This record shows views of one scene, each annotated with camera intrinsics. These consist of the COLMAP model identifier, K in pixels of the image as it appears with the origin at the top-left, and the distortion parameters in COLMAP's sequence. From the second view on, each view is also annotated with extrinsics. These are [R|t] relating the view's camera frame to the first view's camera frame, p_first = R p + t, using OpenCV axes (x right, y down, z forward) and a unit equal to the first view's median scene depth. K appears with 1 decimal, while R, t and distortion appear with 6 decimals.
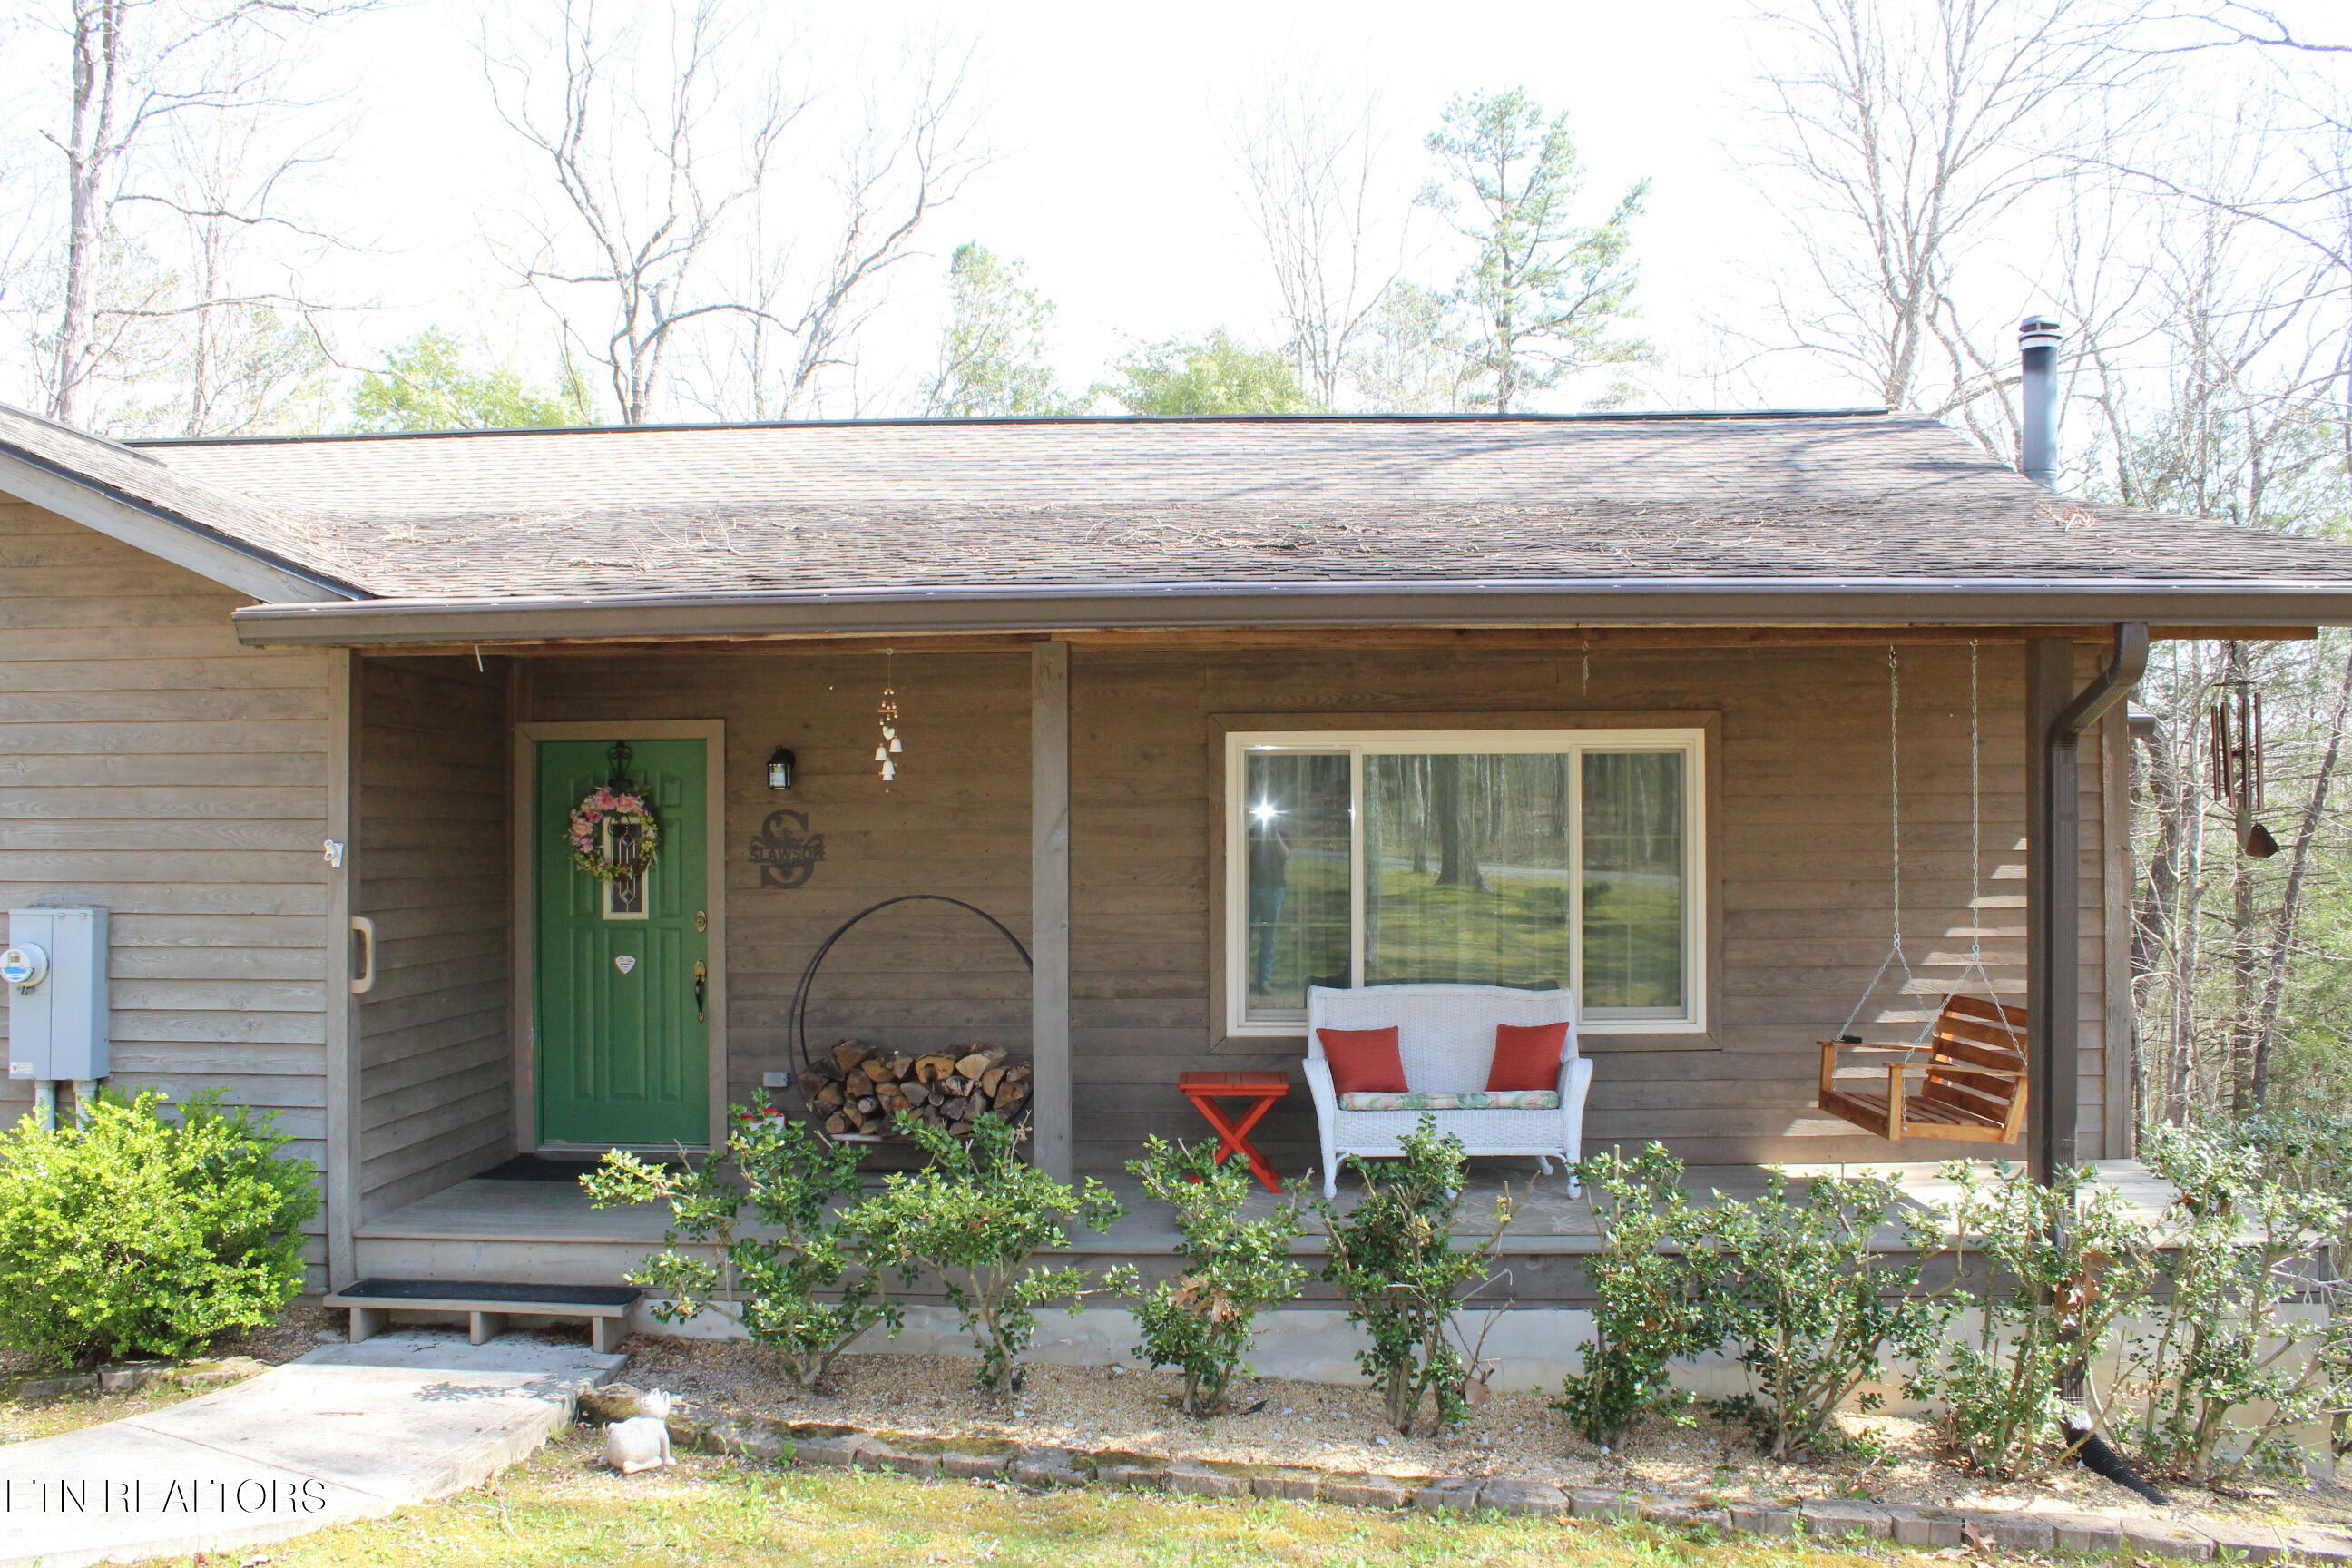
lens RADIAL K [[1985.0, 0, 1162.9], [0, 1985.0, 780.7], [0, 0, 1]] dist [-0.161374, 0.151766]
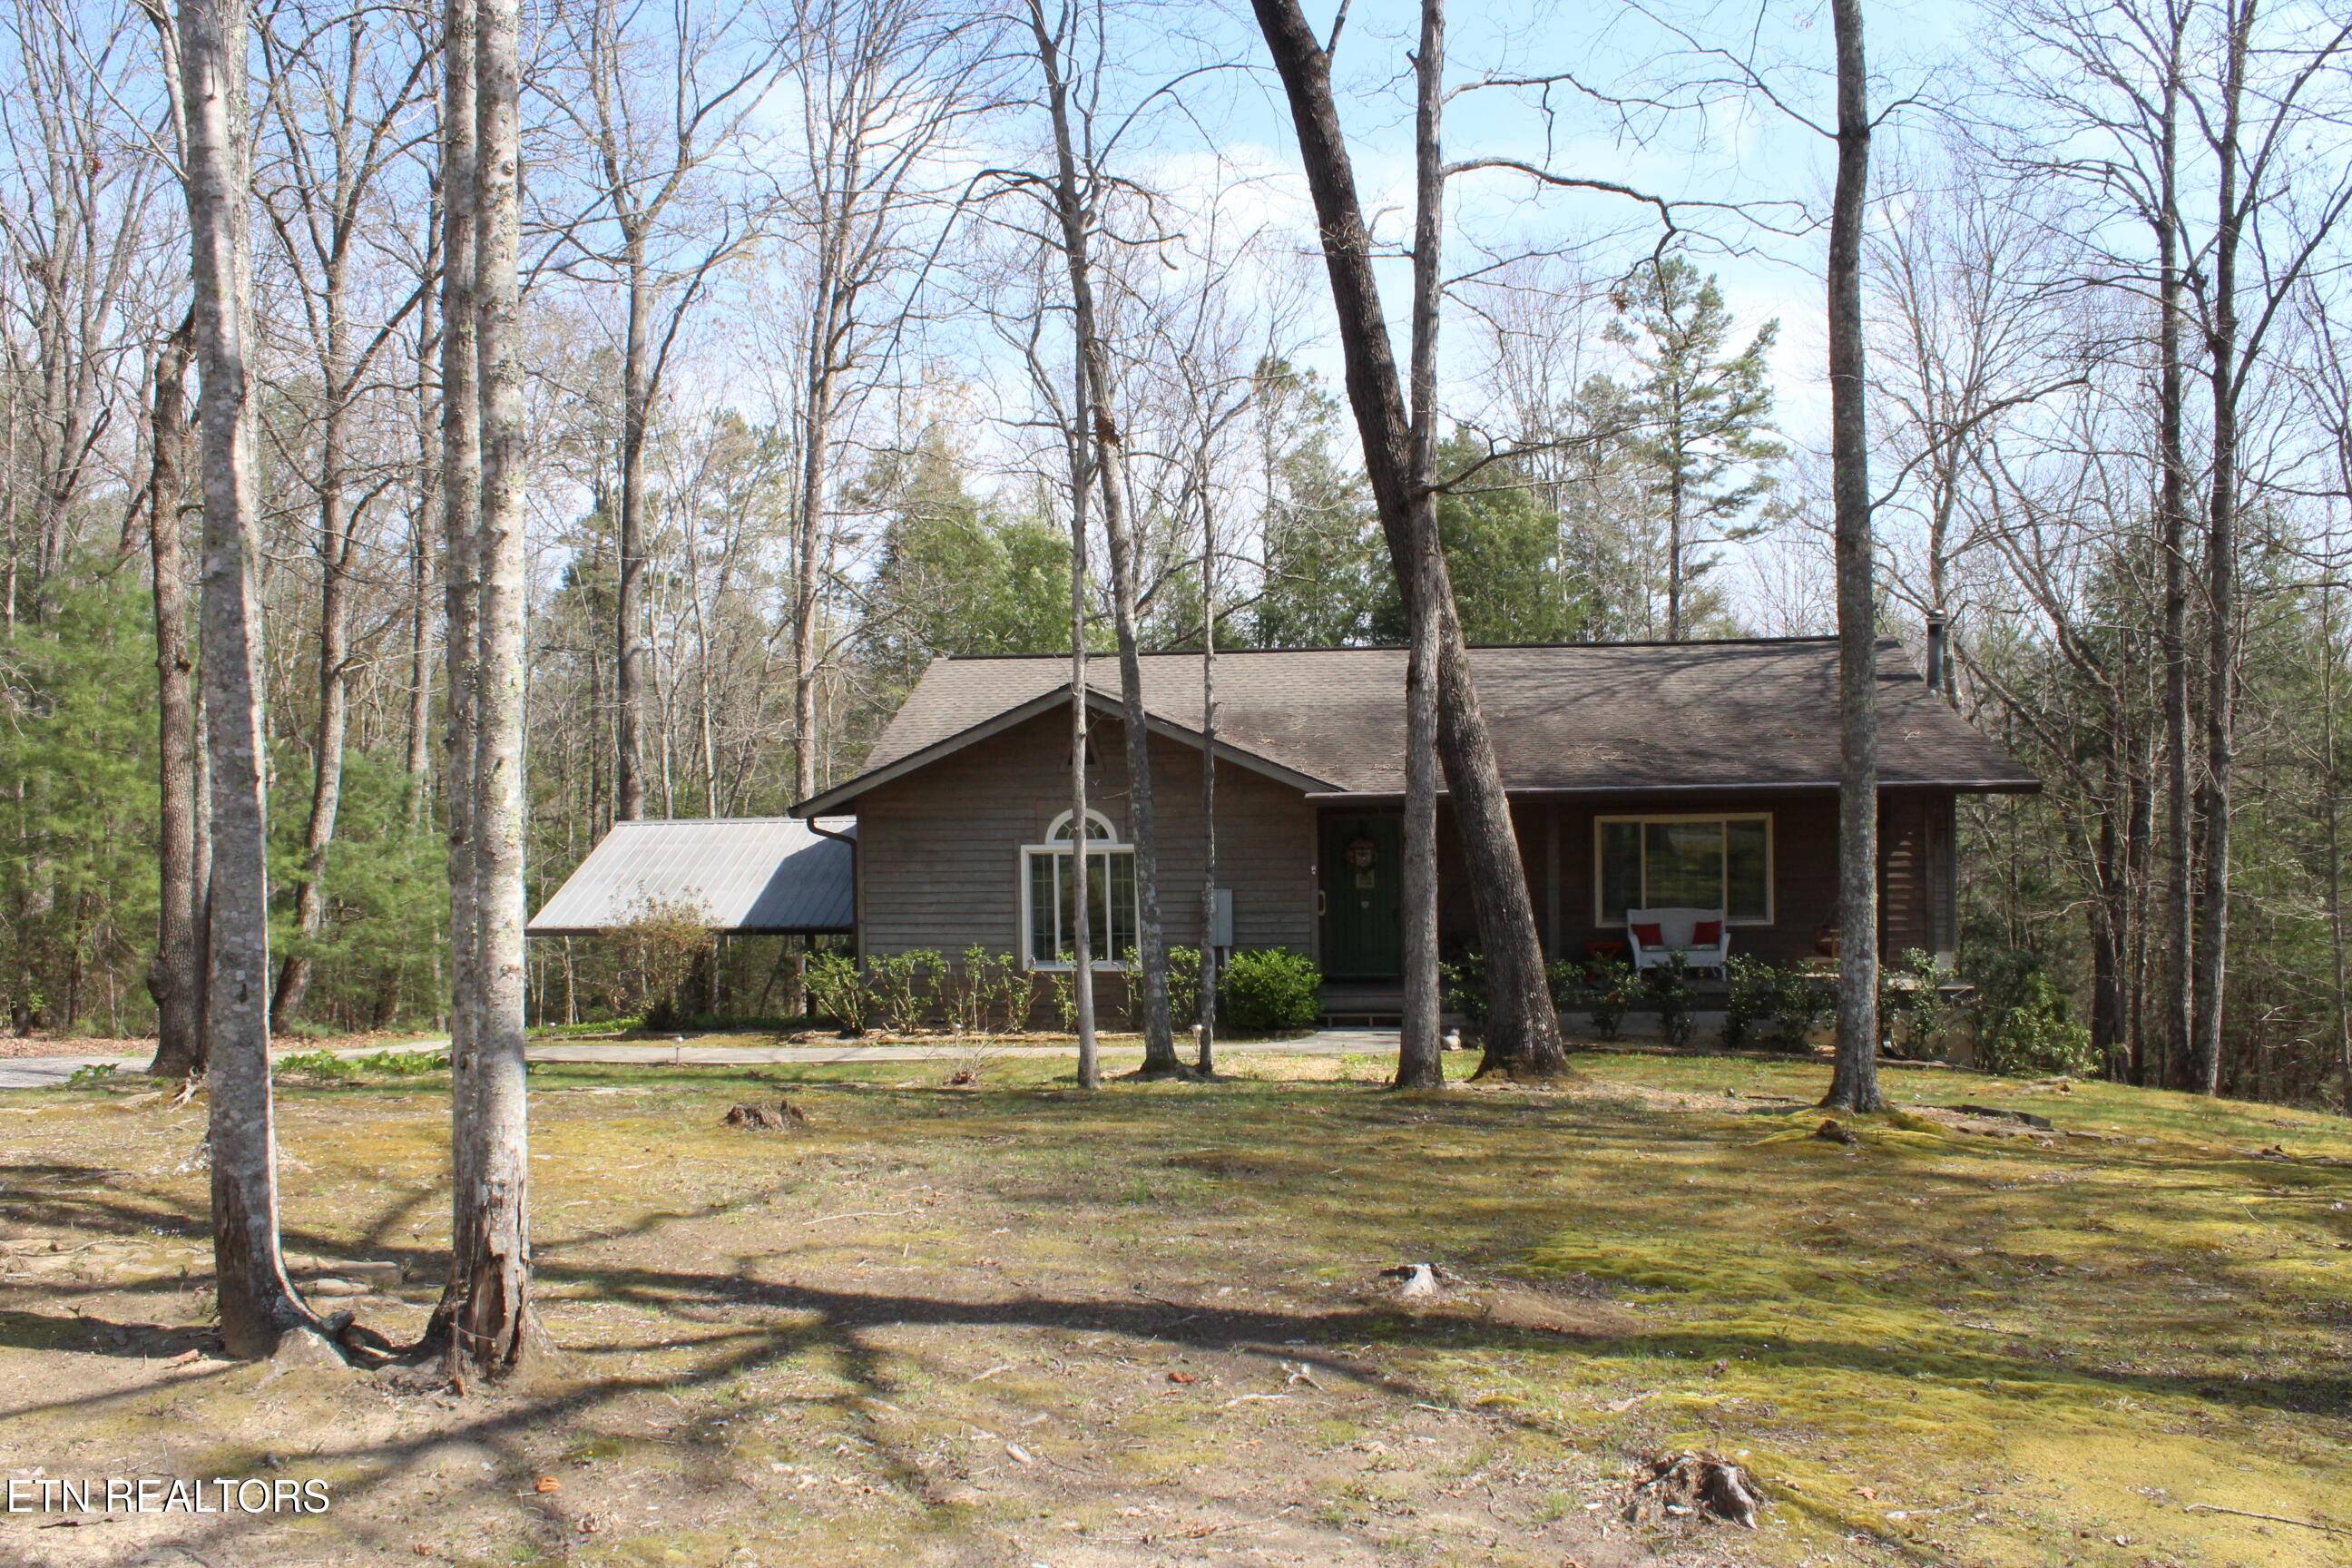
lens RADIAL K [[1985.0, 0, 1162.9], [0, 1985.0, 780.7], [0, 0, 1]] dist [-0.161374, 0.151766]
pose [[0.996993, -0.011828, -0.076583, -0.344318], [0.014650, 0.999230, 0.036390, -0.175892], [0.076093, -0.037402, 0.996399, -1.699987]]
